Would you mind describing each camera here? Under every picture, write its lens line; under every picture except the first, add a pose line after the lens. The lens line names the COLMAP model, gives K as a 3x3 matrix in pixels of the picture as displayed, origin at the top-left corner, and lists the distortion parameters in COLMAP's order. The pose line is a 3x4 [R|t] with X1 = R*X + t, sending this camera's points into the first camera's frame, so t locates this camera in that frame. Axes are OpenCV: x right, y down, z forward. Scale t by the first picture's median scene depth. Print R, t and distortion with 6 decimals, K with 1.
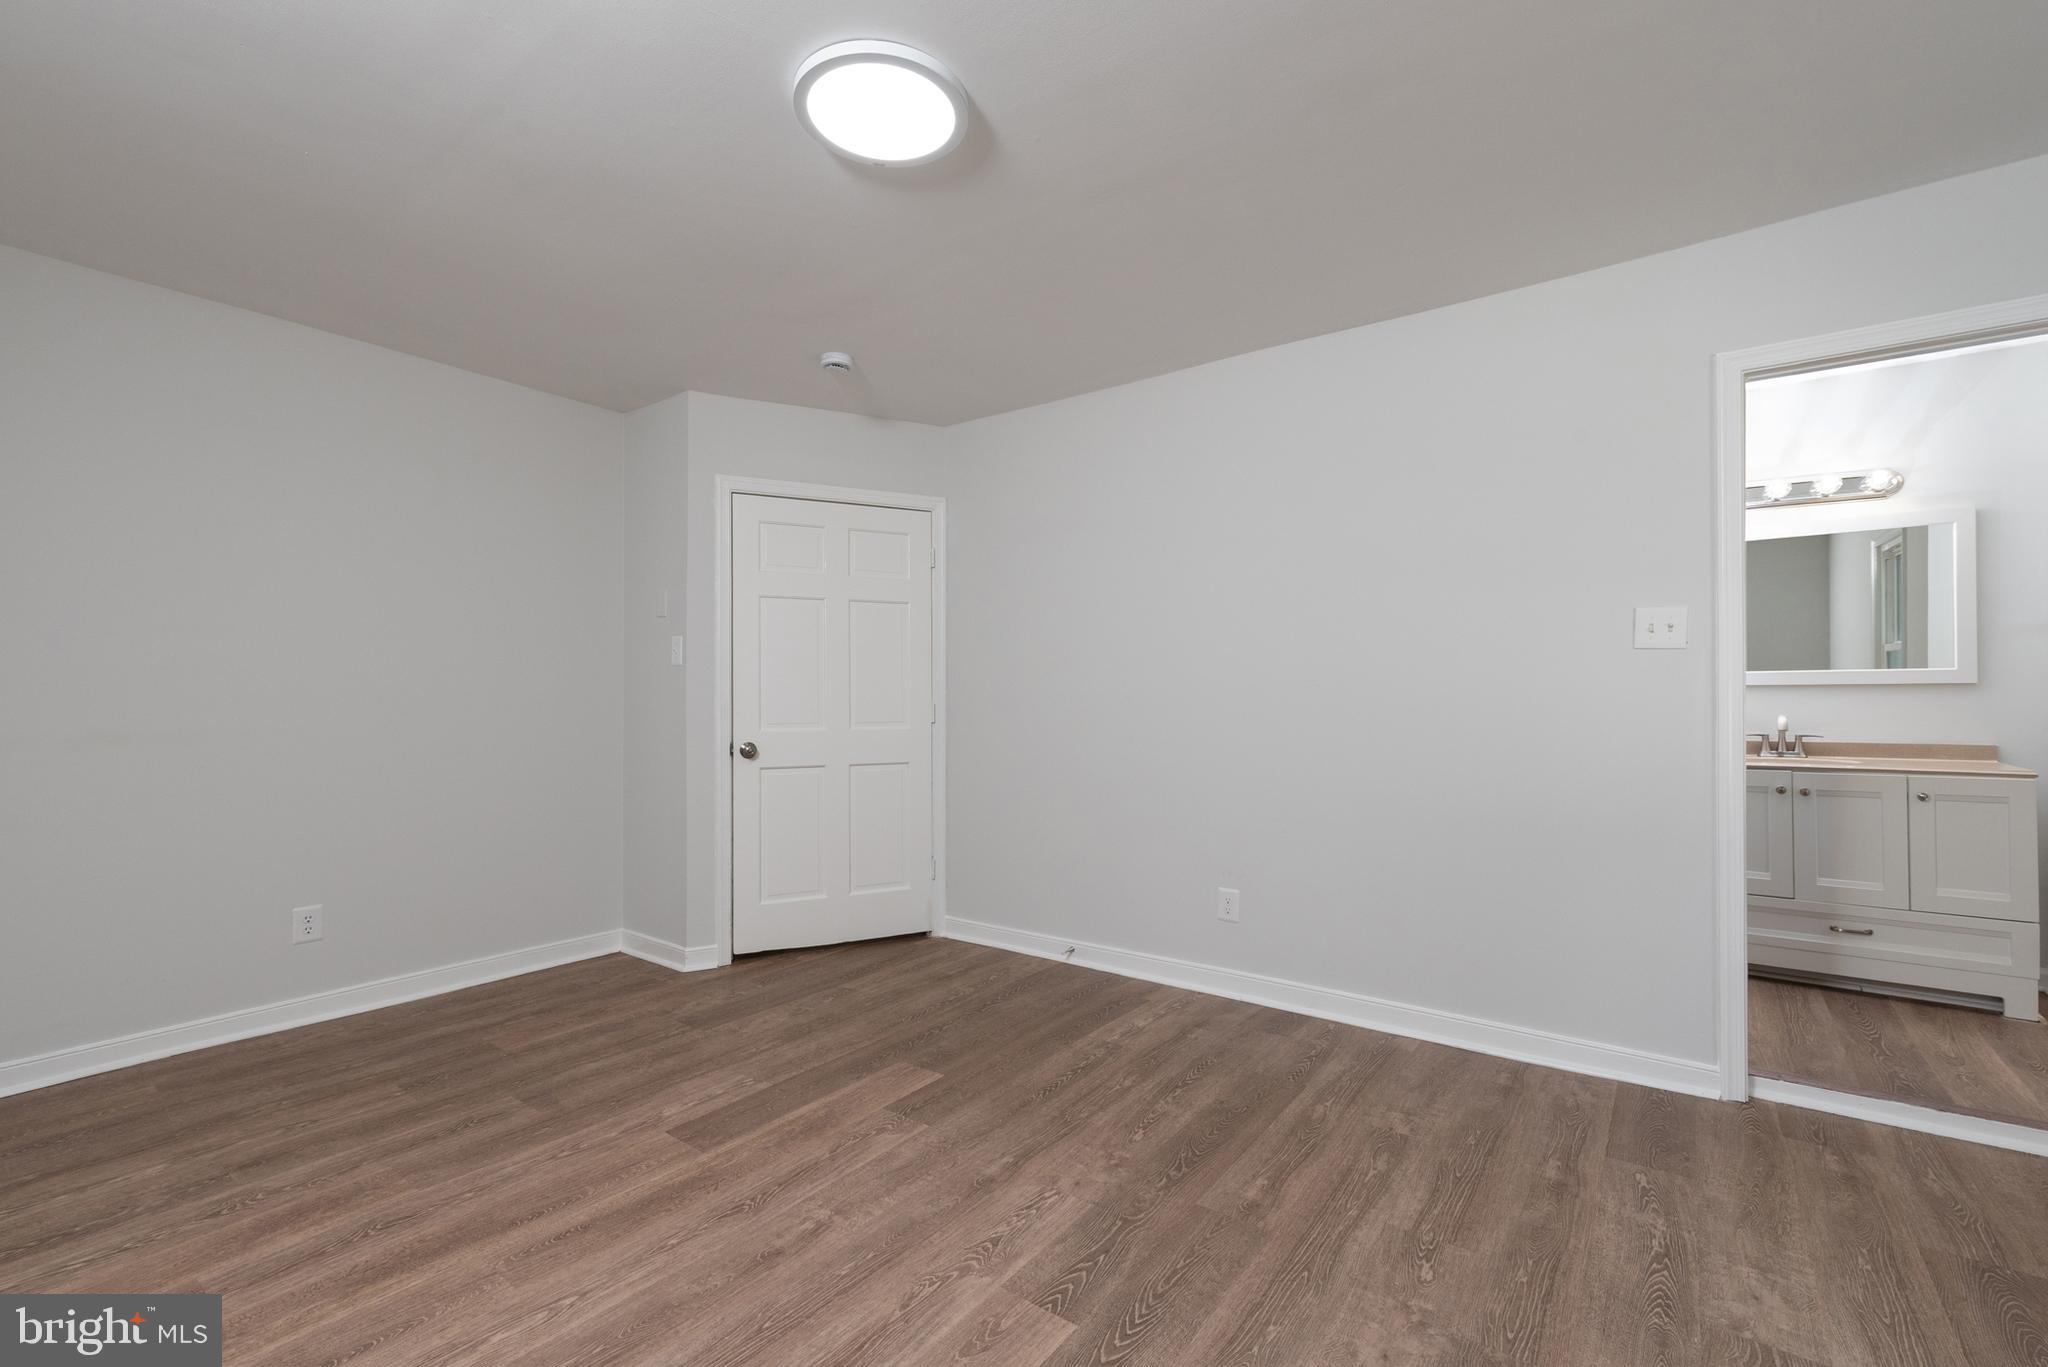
lens RADIAL K [[889.6, 0, 1019.3], [0, 889.6, 687.3], [0, 0, 1]] dist [-0.000182, -0.000203]
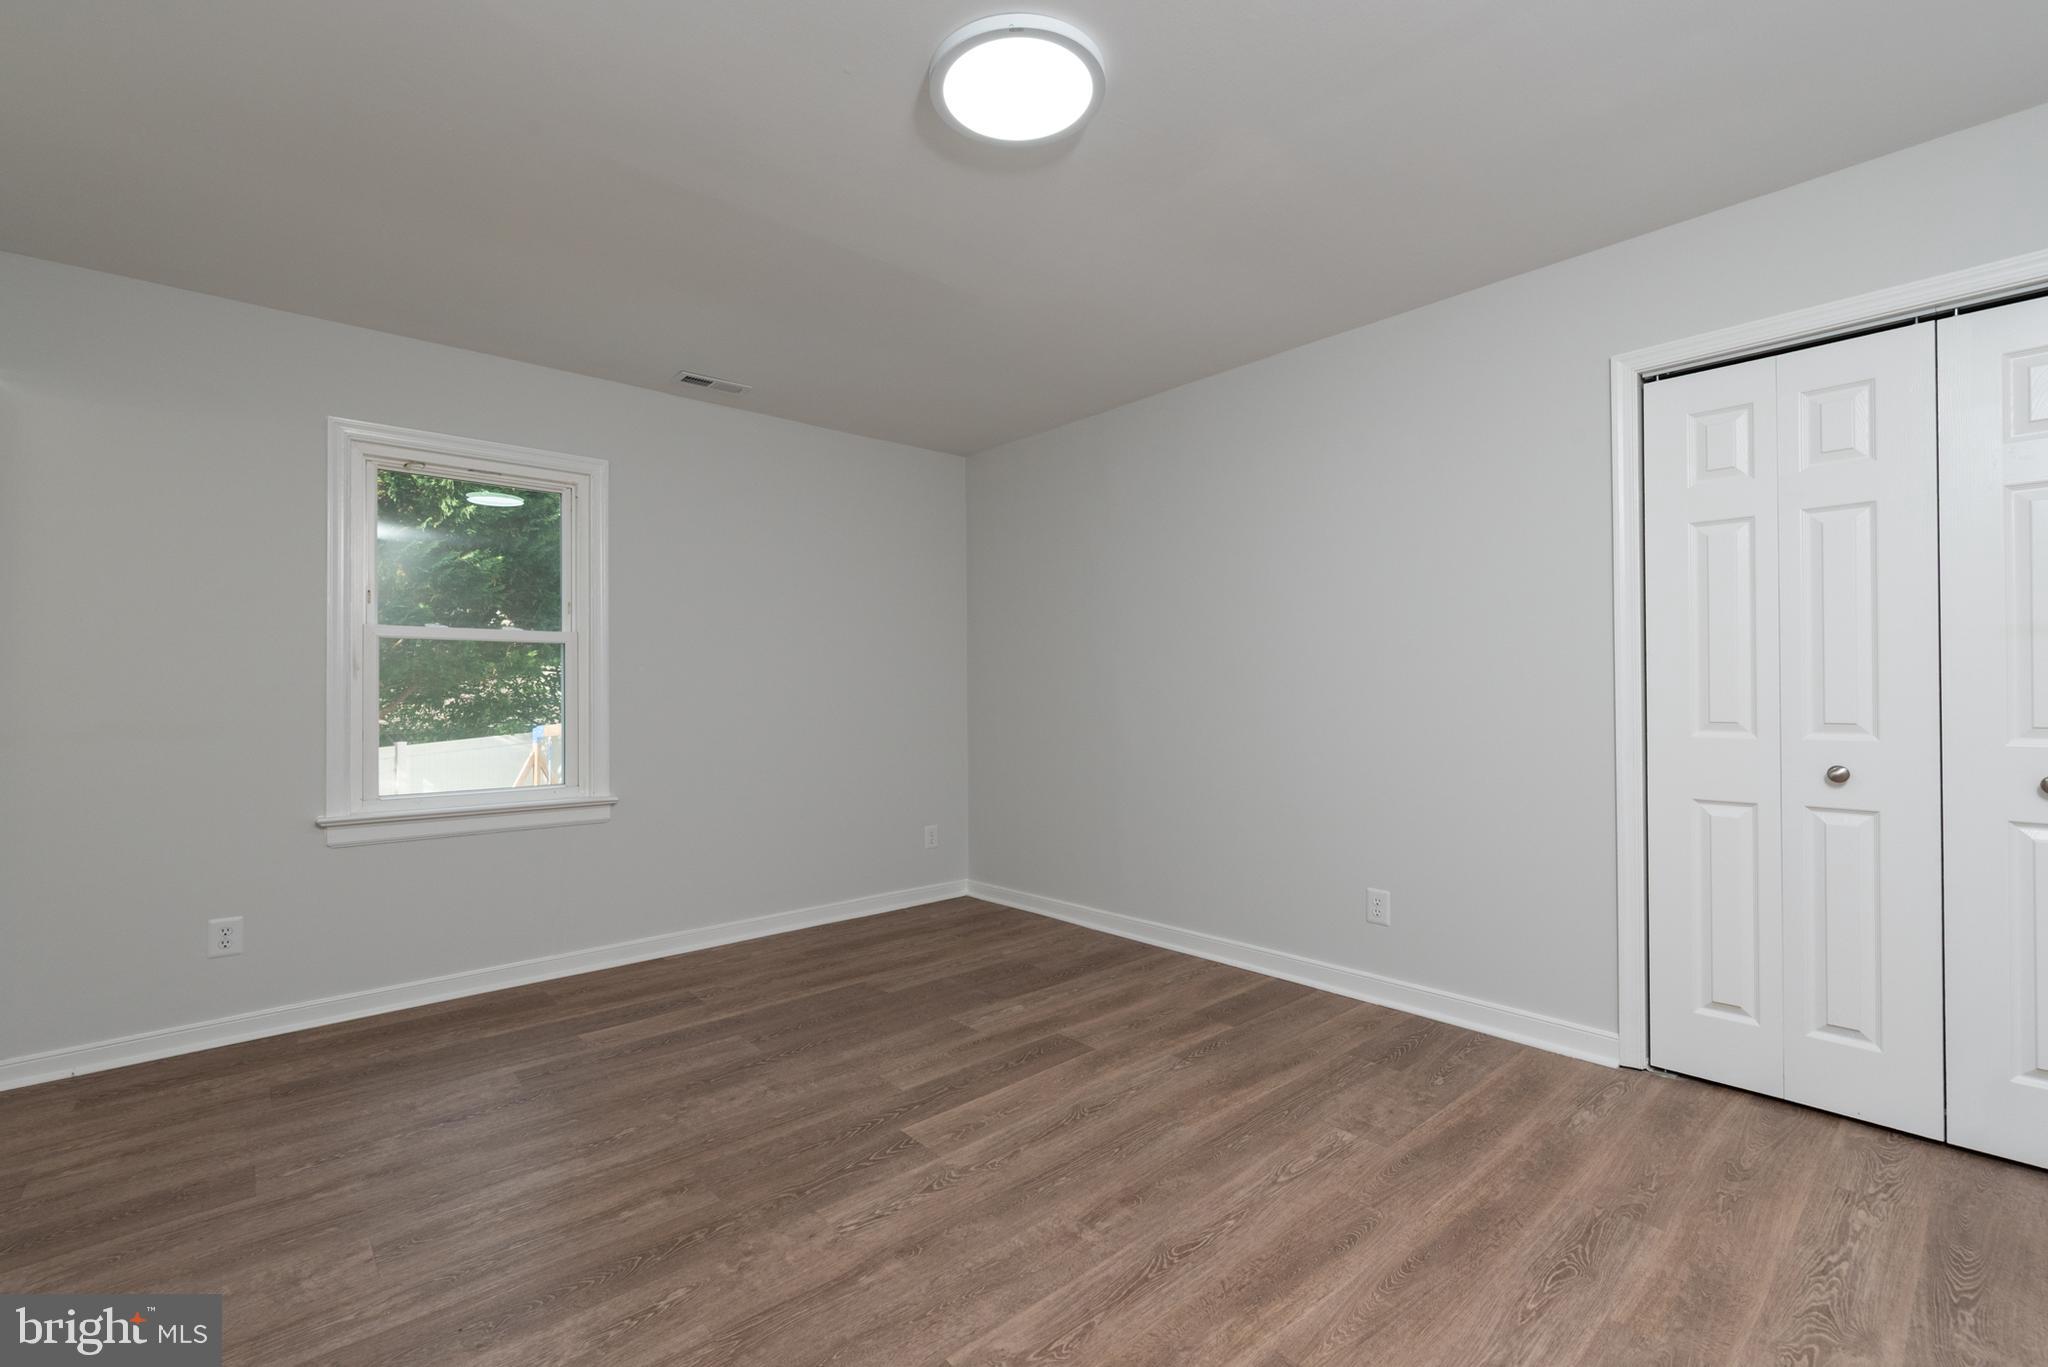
lens RADIAL K [[889.6, 0, 1019.3], [0, 889.6, 687.3], [0, 0, 1]] dist [-0.000182, -0.000203]
pose [[-0.978863, 0.011125, 0.204213, -0.349595], [0.007580, 0.999807, -0.018132, 0.024337], [-0.204376, -0.016201, -0.978758, 1.960785]]
